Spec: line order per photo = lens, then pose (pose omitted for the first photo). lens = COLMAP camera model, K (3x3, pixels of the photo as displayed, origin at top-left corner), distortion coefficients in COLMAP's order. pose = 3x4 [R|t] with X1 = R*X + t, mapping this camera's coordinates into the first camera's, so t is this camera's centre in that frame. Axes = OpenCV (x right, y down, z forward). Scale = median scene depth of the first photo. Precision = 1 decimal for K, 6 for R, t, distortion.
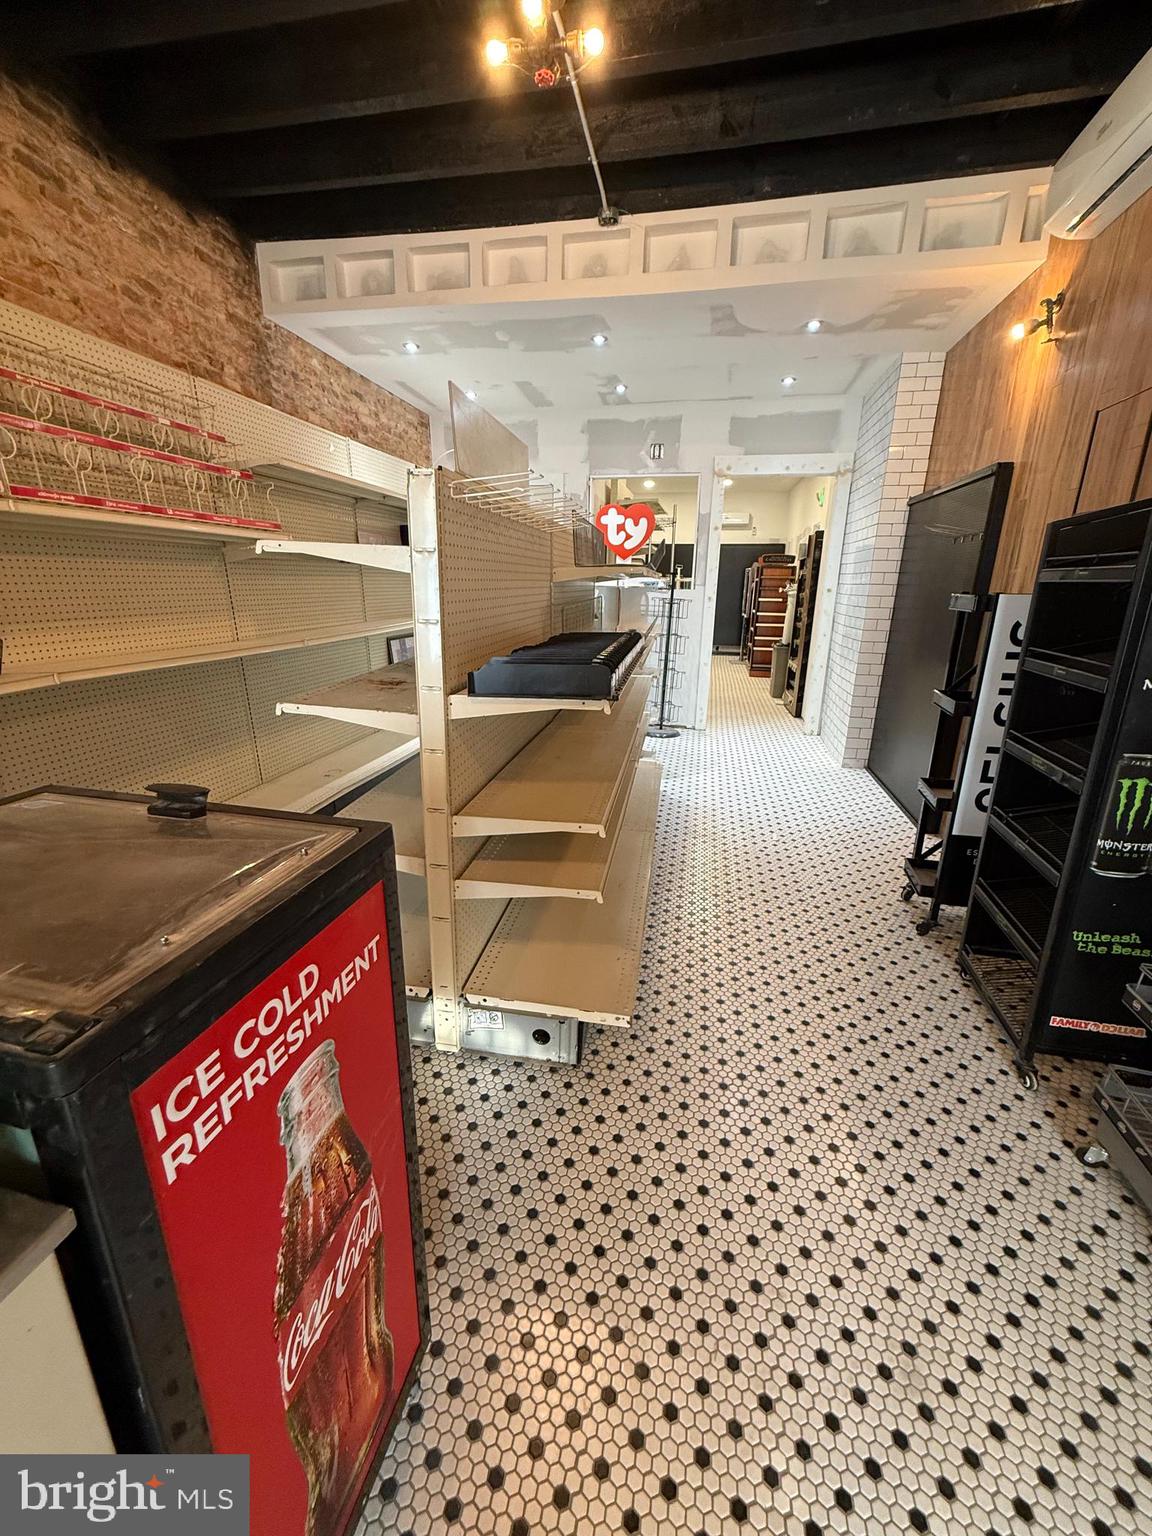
lens RADIAL K [[609.7, 0, 571.0], [0, 609.7, 765.4], [0, 0, 1]] dist [-0.000293, -0.000363]
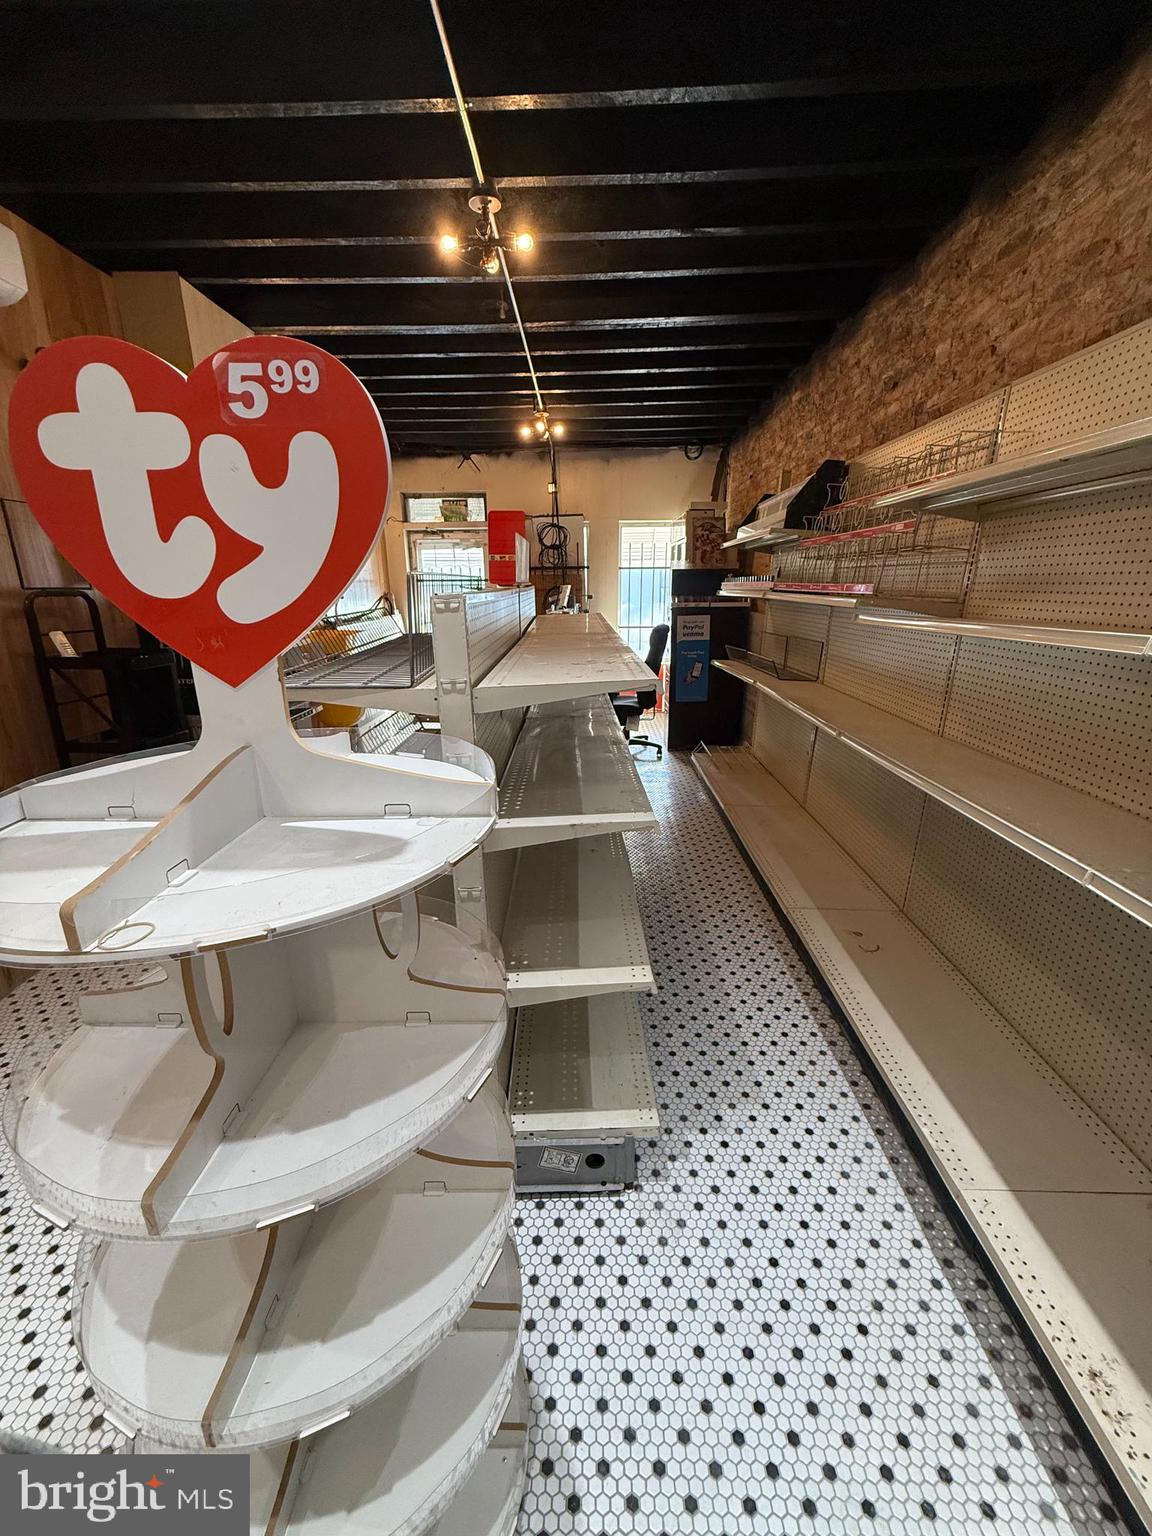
lens RADIAL K [[609.7, 0, 577.0], [0, 609.7, 765.1], [0, 0, 1]] dist [-0.000293, -0.000363]
pose [[-0.981558, 0.050394, -0.184400, 0.032605], [-0.059743, 0.835441, 0.546324, -0.493380], [0.181587, 0.547265, -0.817023, 1.374379]]
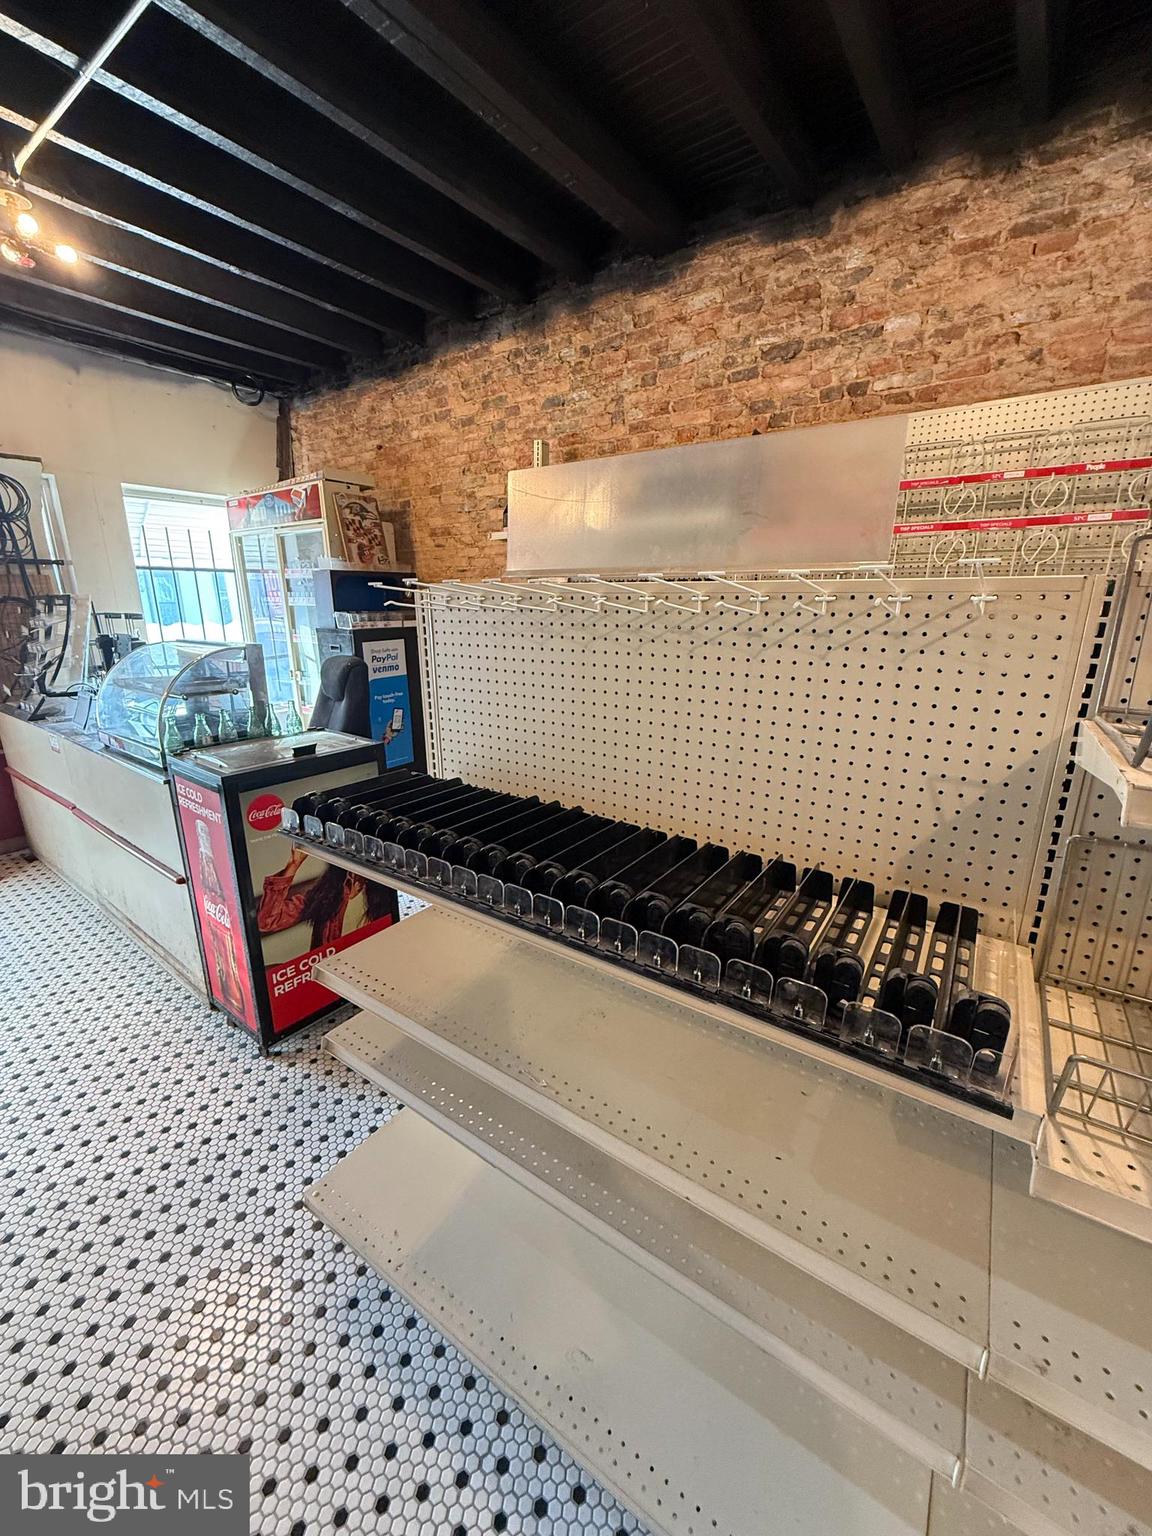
lens RADIAL K [[609.7, 0, 578.3], [0, 609.7, 765.3], [0, 0, 1]] dist [-0.000293, -0.000363]
pose [[-0.404779, 0.228133, -0.885499, 0.261556], [-0.271711, 0.894633, 0.354691, -0.247530], [0.873113, 0.384172, -0.300143, 0.627786]]
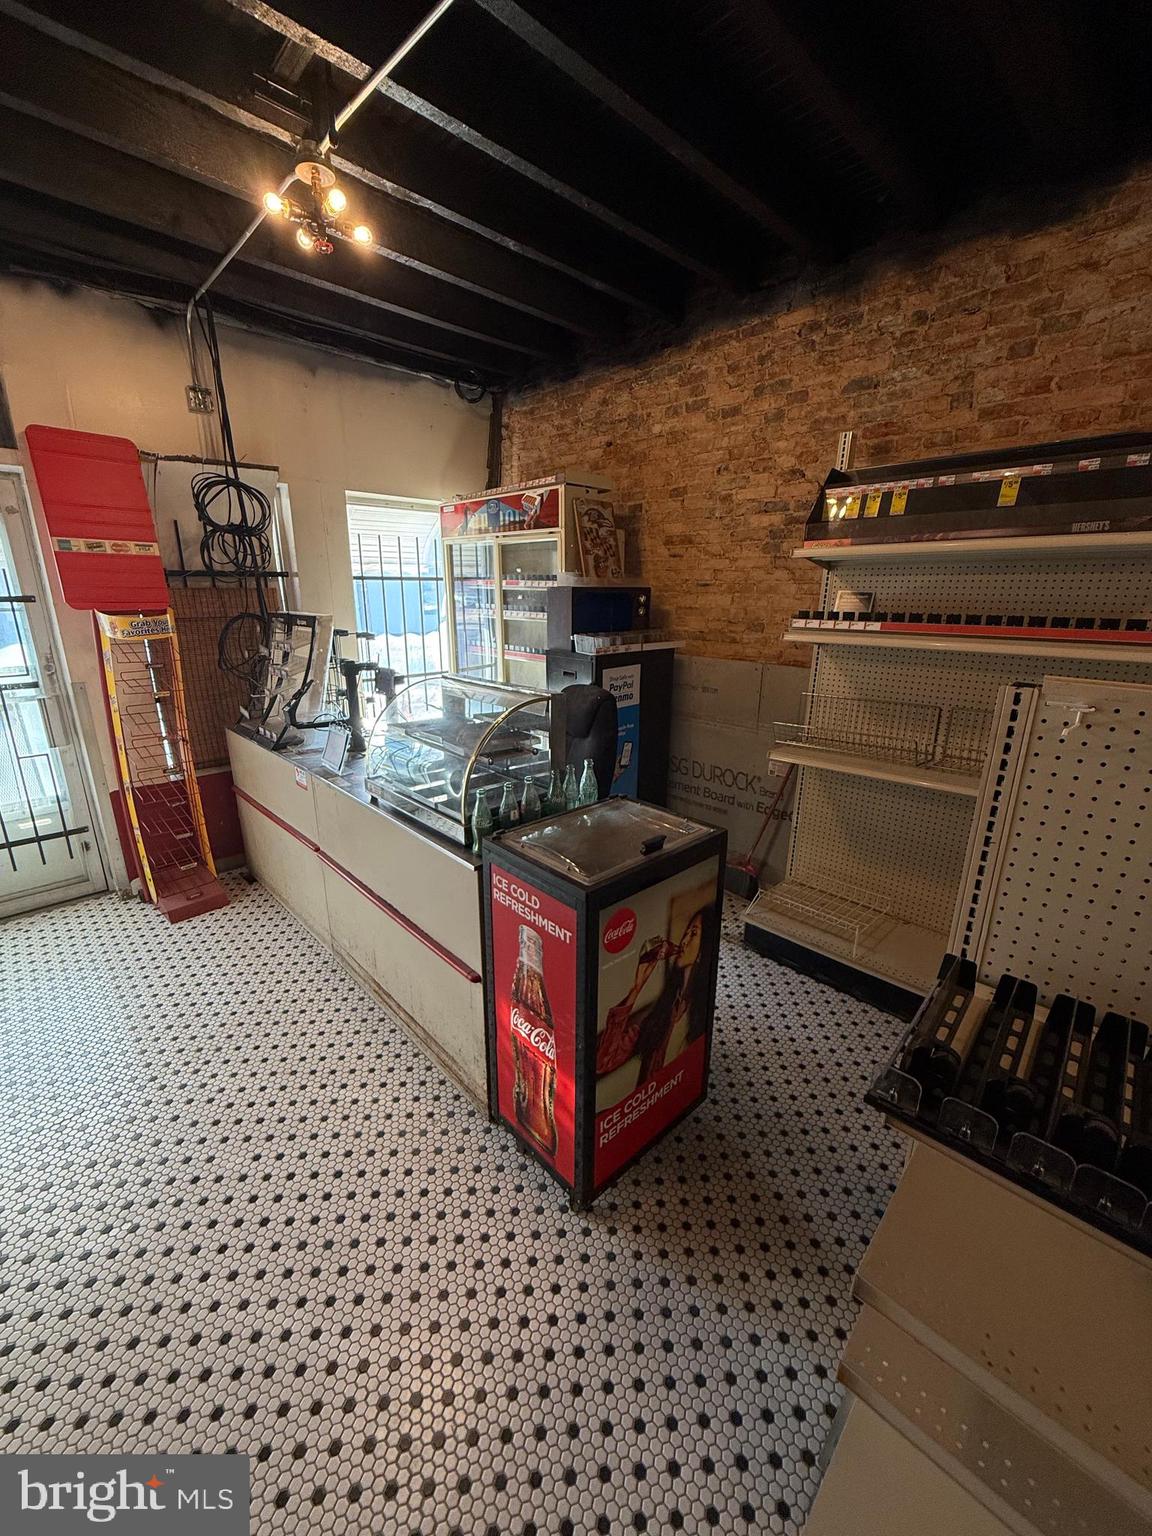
lens RADIAL K [[609.7, 0, 577.4], [0, 609.7, 765.6], [0, 0, 1]] dist [-0.000293, -0.000363]
pose [[-0.548201, 0.219287, -0.807086, 0.236563], [-0.257350, 0.873964, 0.412259, -0.209725], [0.795768, 0.433705, -0.422675, 0.345434]]
